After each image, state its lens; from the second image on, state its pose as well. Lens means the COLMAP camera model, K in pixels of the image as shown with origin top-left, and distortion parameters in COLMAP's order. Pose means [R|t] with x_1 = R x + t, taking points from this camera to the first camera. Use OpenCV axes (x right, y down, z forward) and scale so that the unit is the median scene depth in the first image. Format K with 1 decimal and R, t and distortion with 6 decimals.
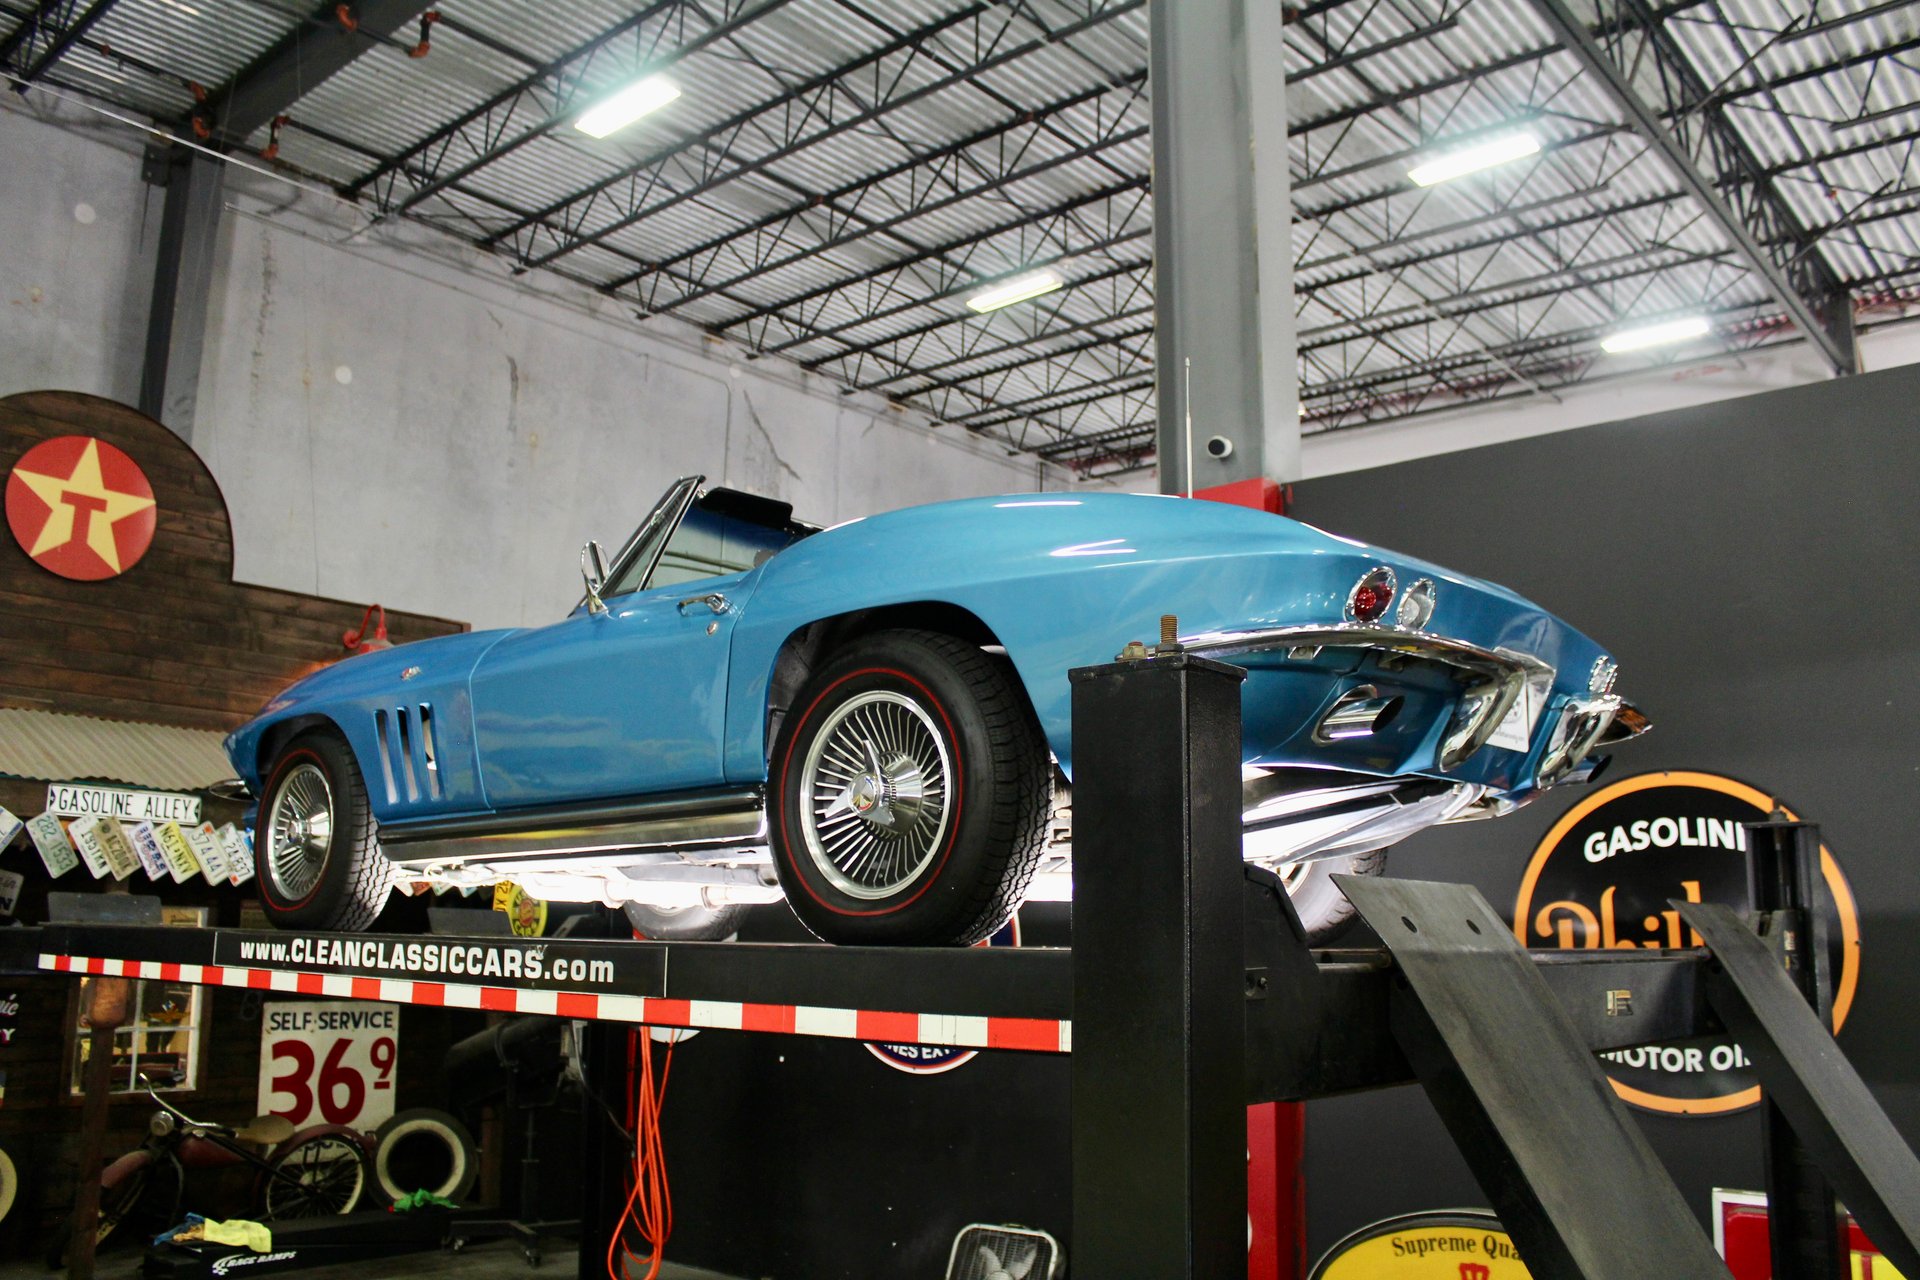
lens RADIAL K [[1650.2, 0, 960.9], [0, 1650.2, 648.7], [0, 0, 1]] dist [-0.165504, 0.154191]
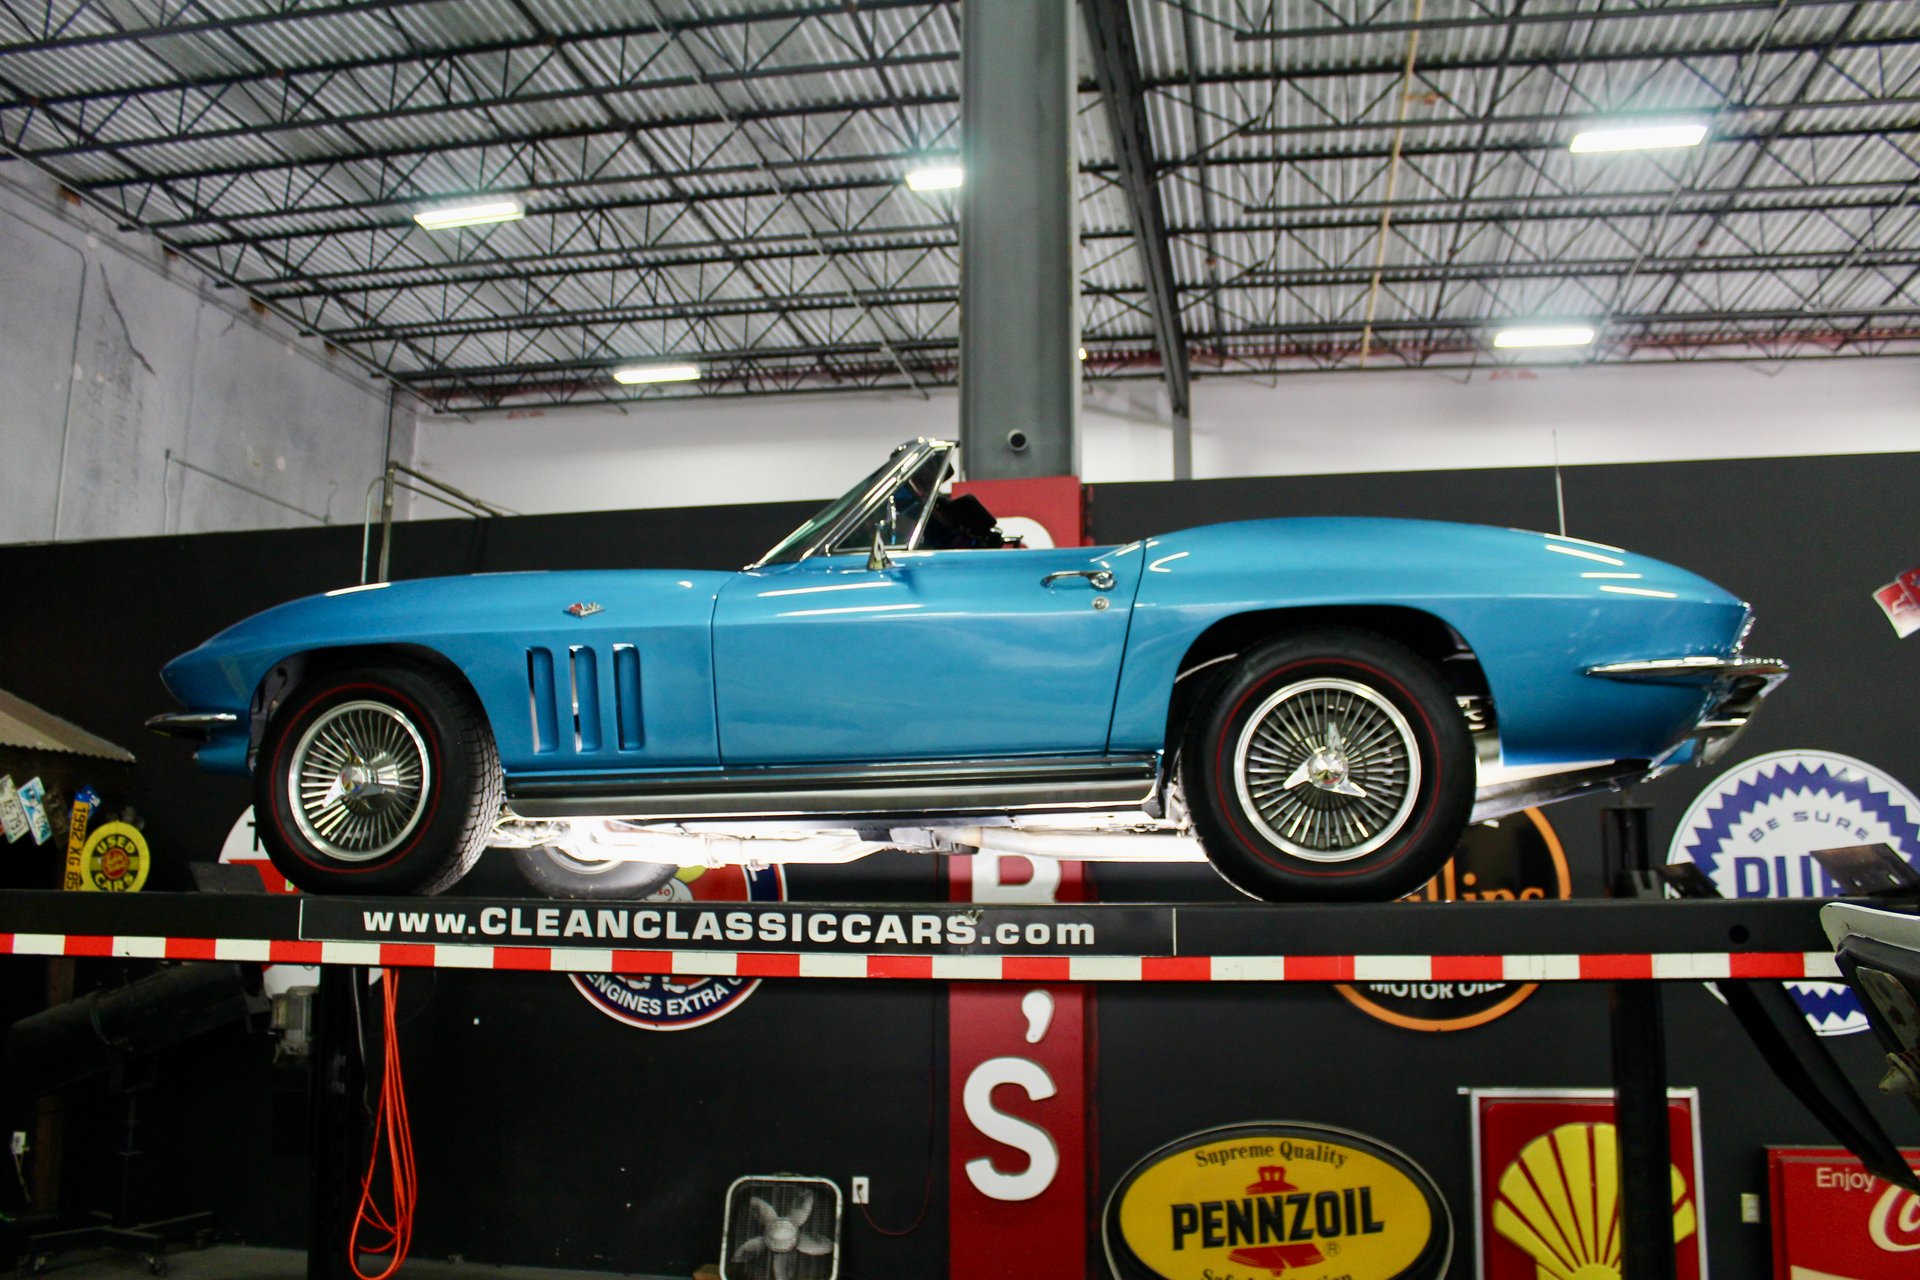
lens RADIAL K [[1650.2, 0, 960.9], [0, 1650.2, 648.7], [0, 0, 1]] dist [-0.165504, 0.154191]
pose [[0.861070, 0.066488, 0.504120, -0.510787], [-0.081634, 0.996630, 0.007991, 0.010542], [-0.501890, -0.048034, 0.863596, 0.095494]]
